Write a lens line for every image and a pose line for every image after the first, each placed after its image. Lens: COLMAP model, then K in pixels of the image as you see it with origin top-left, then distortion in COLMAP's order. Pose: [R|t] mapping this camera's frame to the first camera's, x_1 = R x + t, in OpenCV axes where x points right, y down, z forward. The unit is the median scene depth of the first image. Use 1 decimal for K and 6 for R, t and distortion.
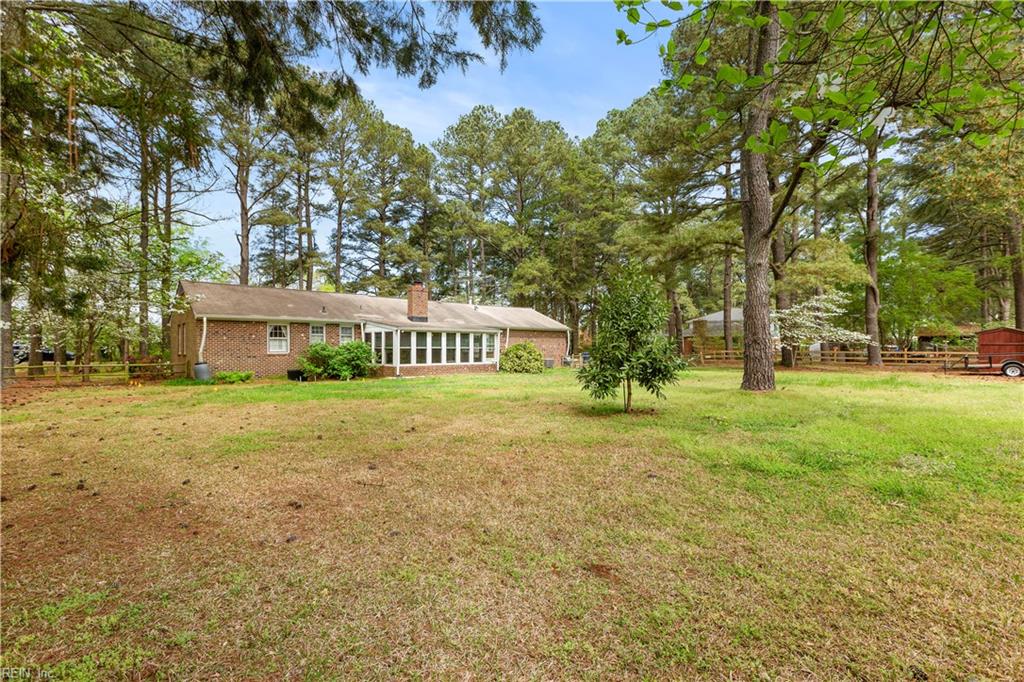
lens RADIAL K [[461.0, 0, 508.8], [0, 461.0, 342.7], [0, 0, 1]] dist [-0.002503, 0.001098]
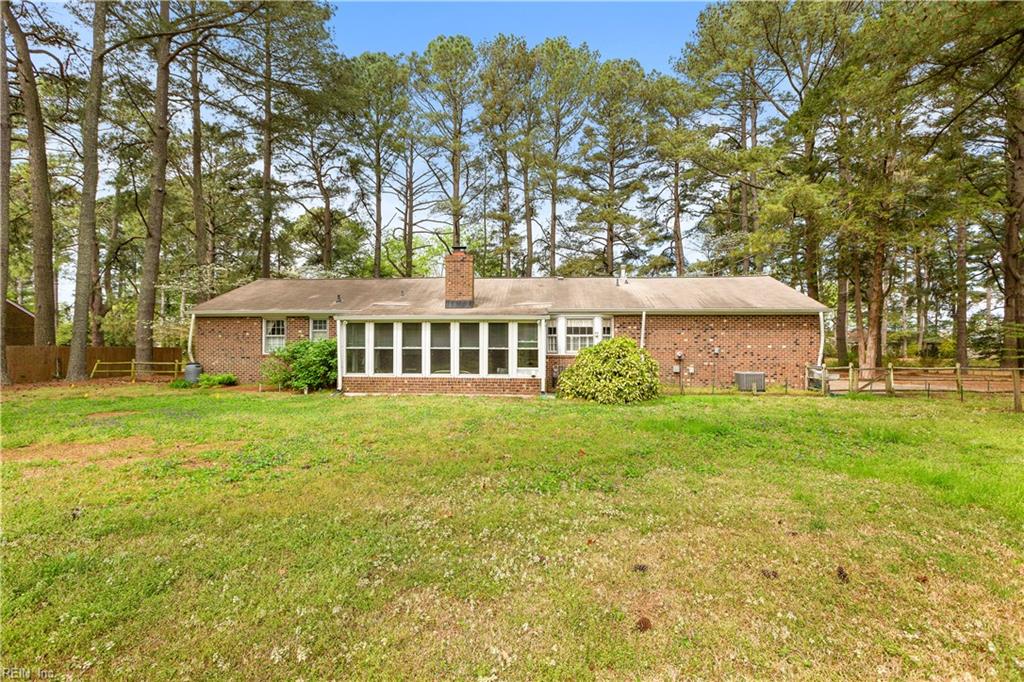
lens RADIAL K [[461.0, 0, 510.7], [0, 461.0, 342.4], [0, 0, 1]] dist [-0.002503, 0.001098]
pose [[0.693063, -0.005663, -0.720854, 0.350576], [0.005094, 0.999983, -0.002958, 0.005861], [0.720859, -0.001622, 0.693080, 0.648933]]
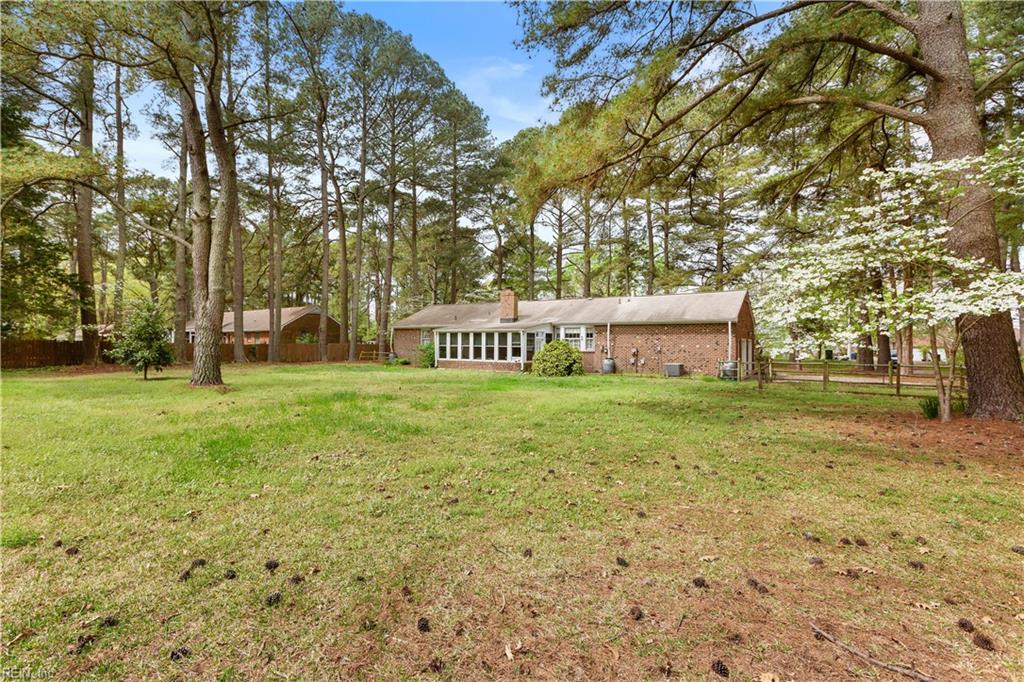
lens RADIAL K [[461.0, 0, 514.7], [0, 461.0, 341.2], [0, 0, 1]] dist [-0.002503, 0.001098]
pose [[0.270521, -0.003334, -0.962708, 0.955415], [0.003311, 0.999991, -0.002533, 0.002720], [0.962708, -0.002502, 0.270530, 0.772081]]
